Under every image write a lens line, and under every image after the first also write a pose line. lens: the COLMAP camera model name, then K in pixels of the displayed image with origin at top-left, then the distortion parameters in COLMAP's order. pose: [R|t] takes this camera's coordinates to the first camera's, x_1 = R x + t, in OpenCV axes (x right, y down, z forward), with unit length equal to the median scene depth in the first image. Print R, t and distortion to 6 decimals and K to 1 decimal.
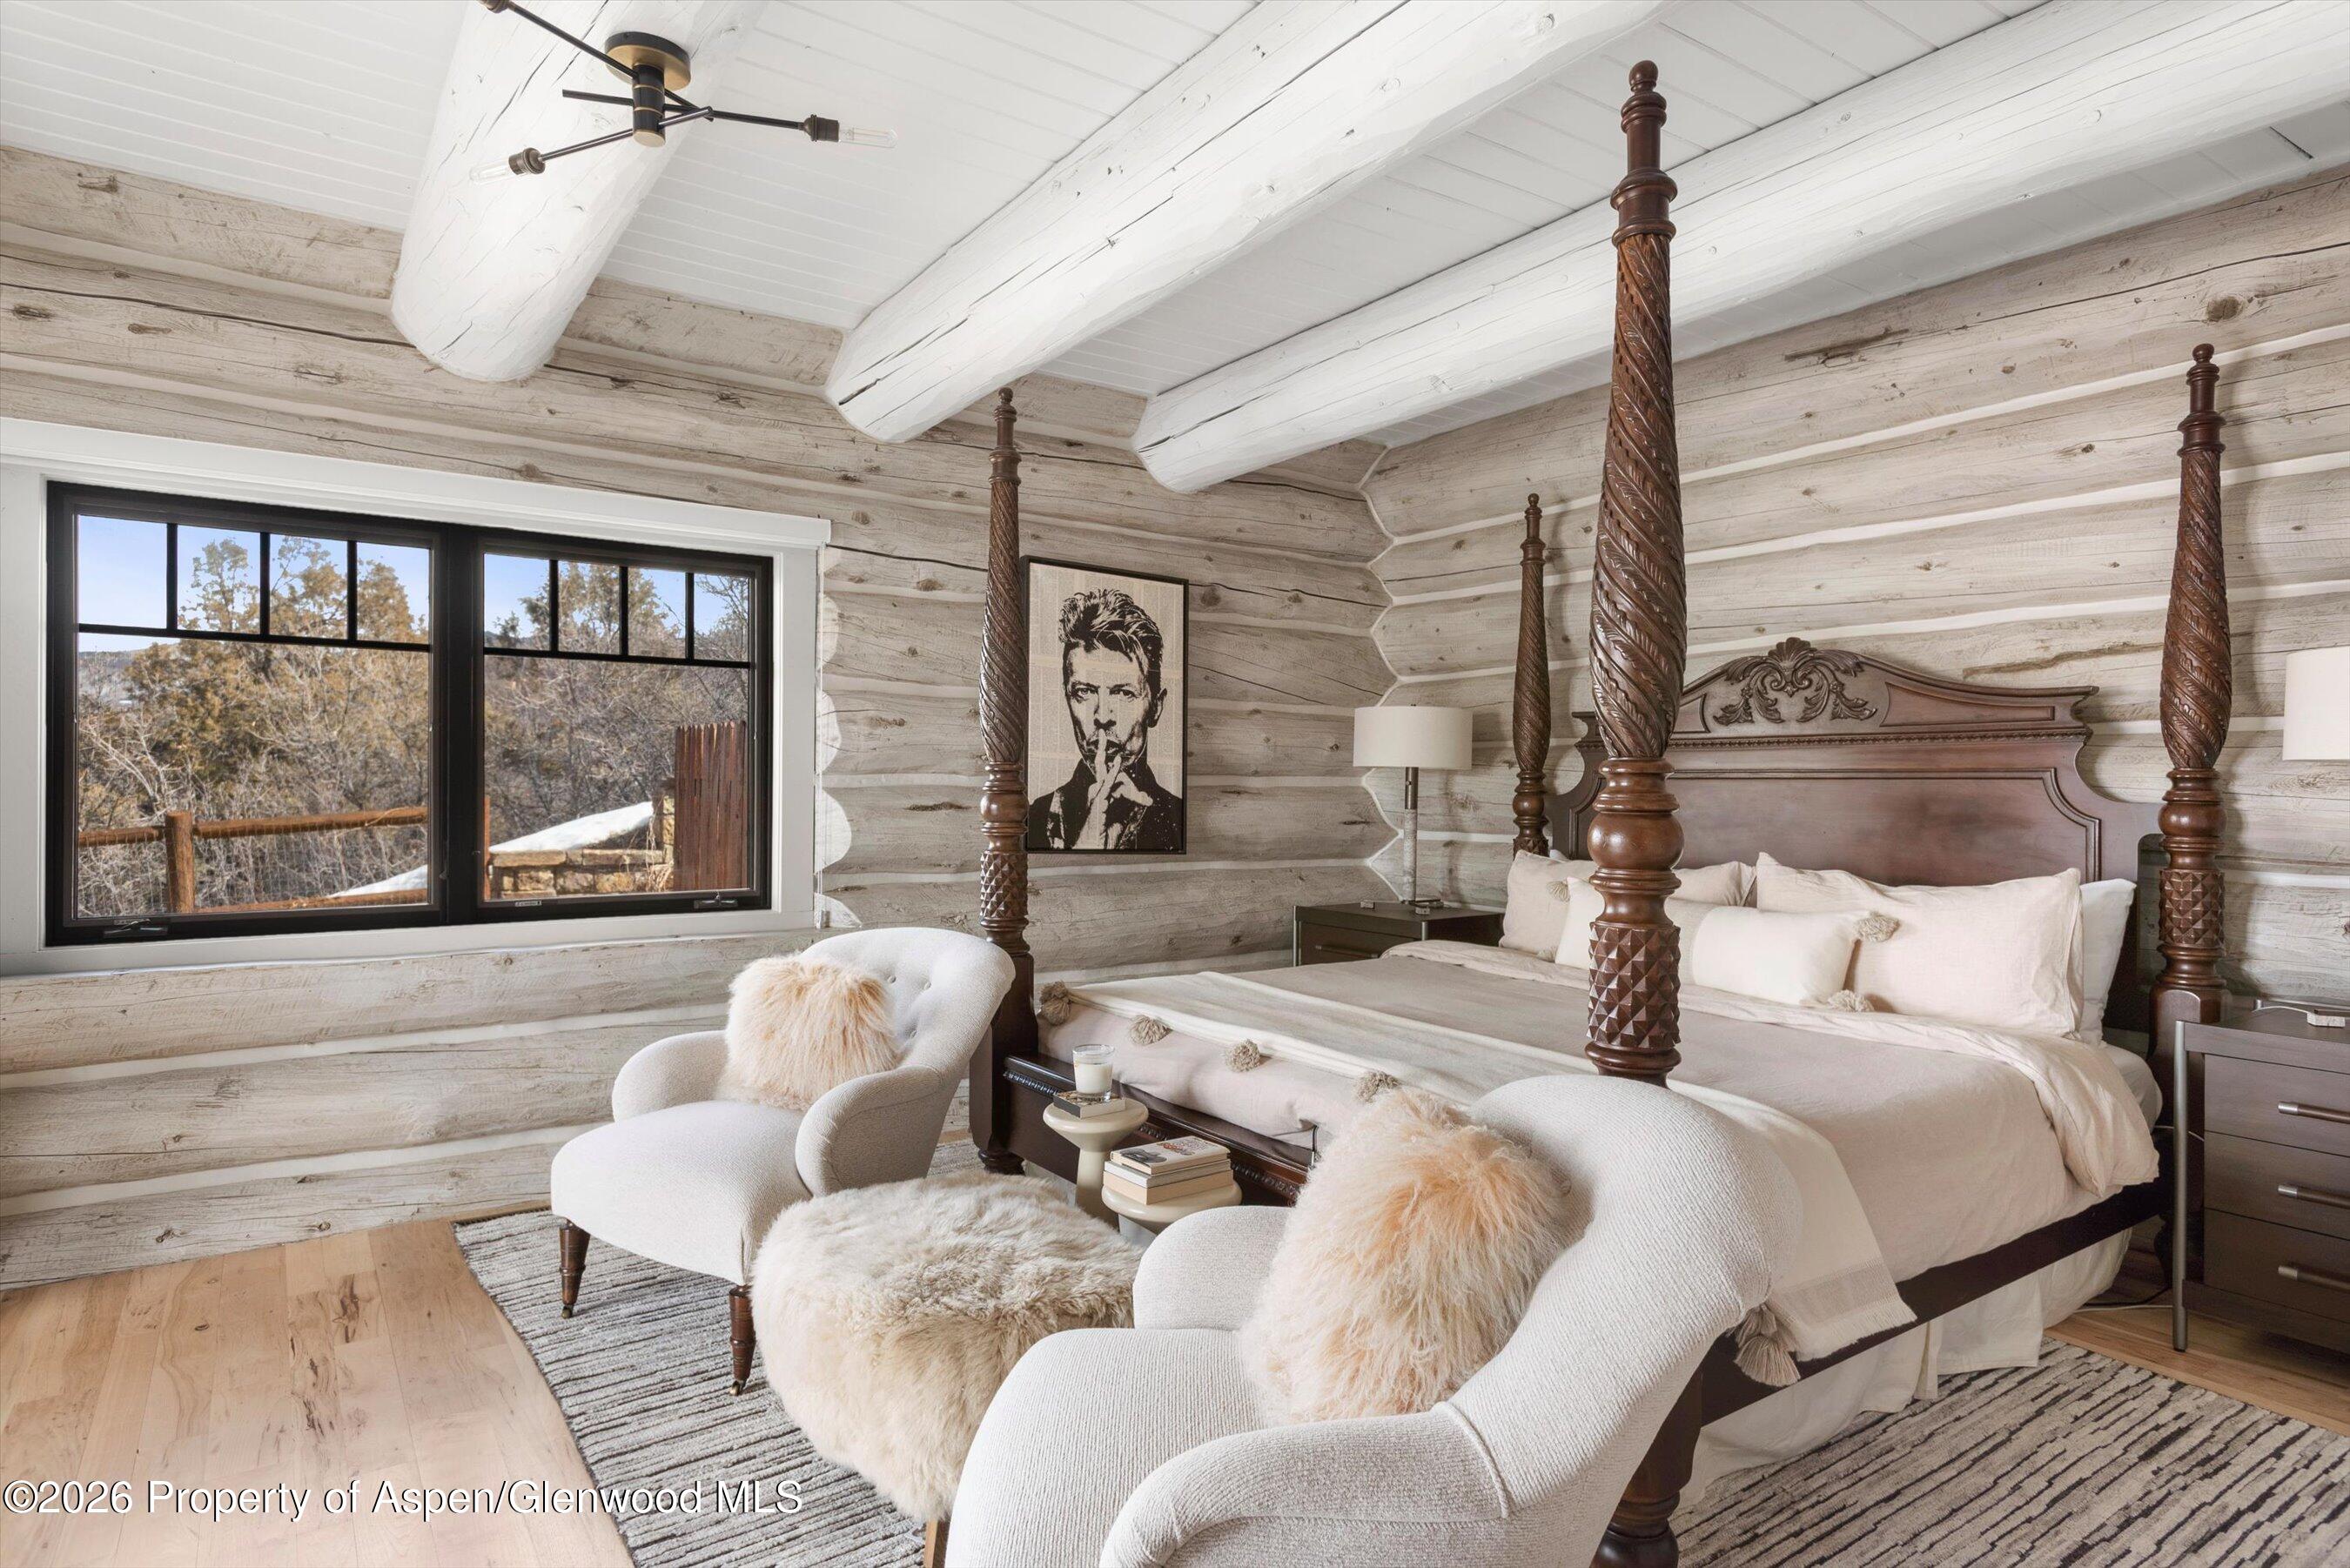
lens RADIAL K [[1319.3, 0, 1182.8], [0, 1319.3, 786.6], [0, 0, 1]] dist [0.008046, 0.000389]
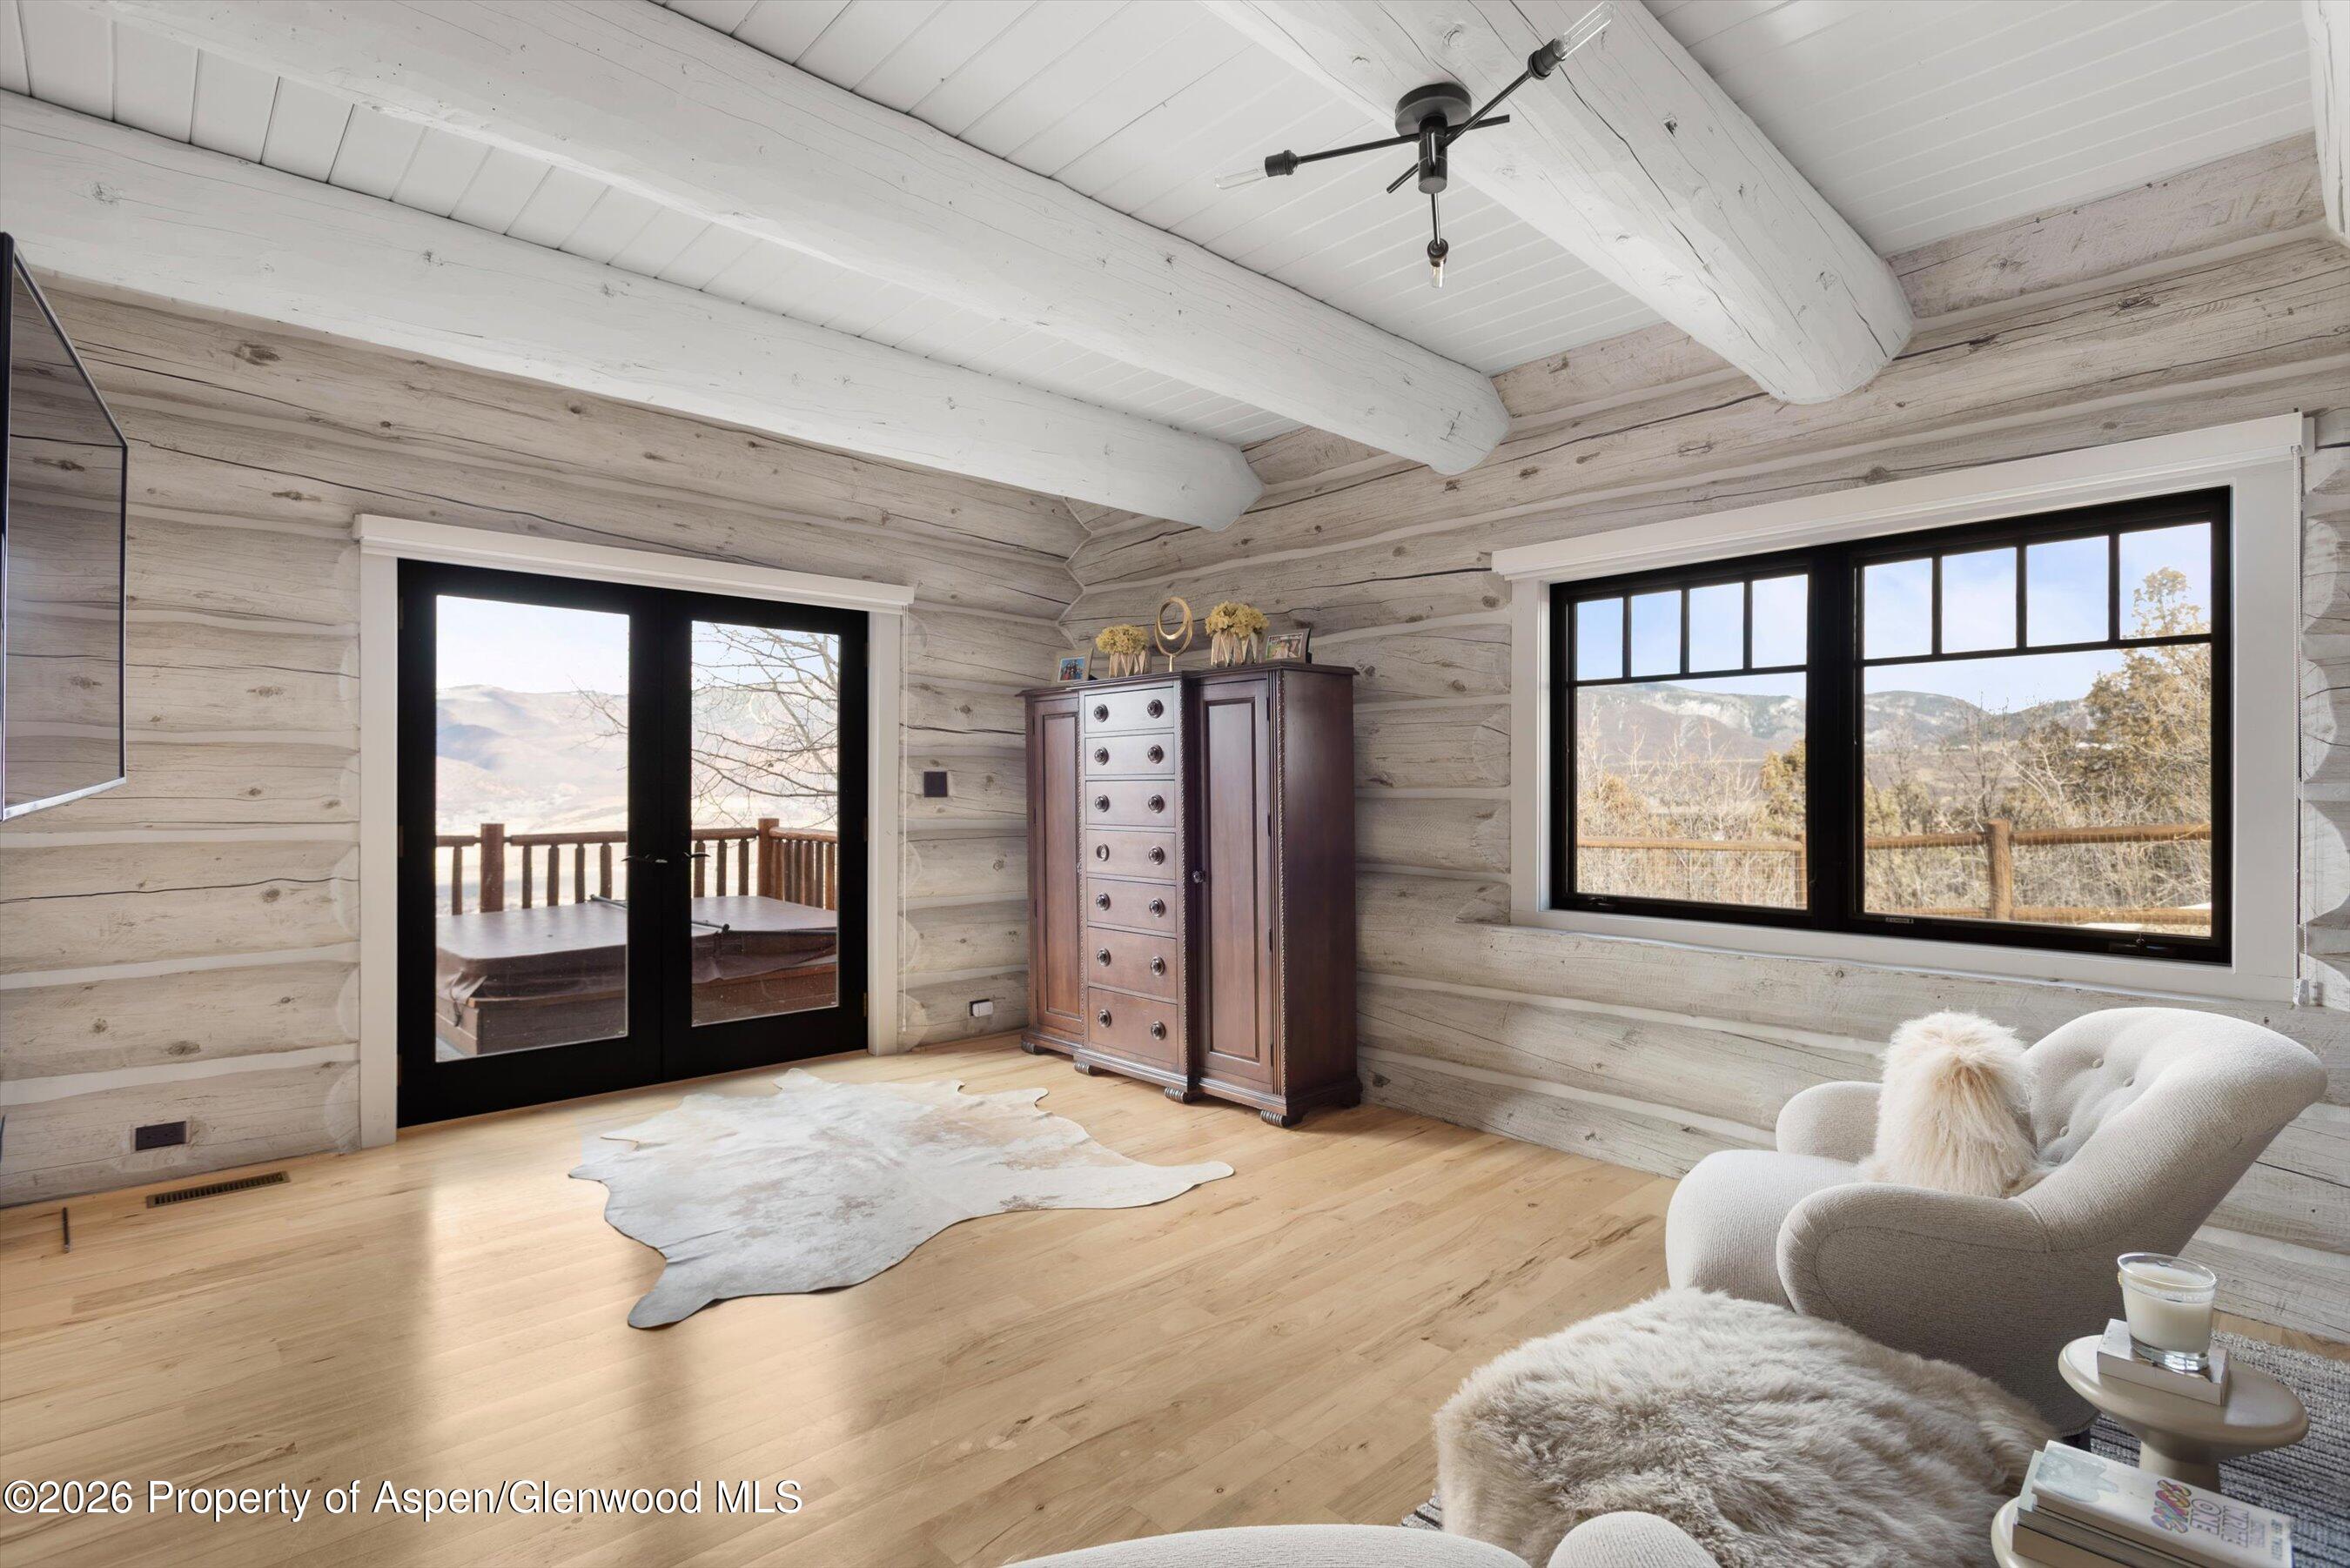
lens RADIAL K [[1128.0, 0, 1179.4], [0, 1128.0, 785.1], [0, 0, 1]] dist [-0.003873, -0.001480]
pose [[0.131741, -0.008997, -0.991243, 0.277653], [-0.003456, 0.999949, -0.009535, -0.000161], [0.991278, 0.004682, 0.131704, 0.413241]]
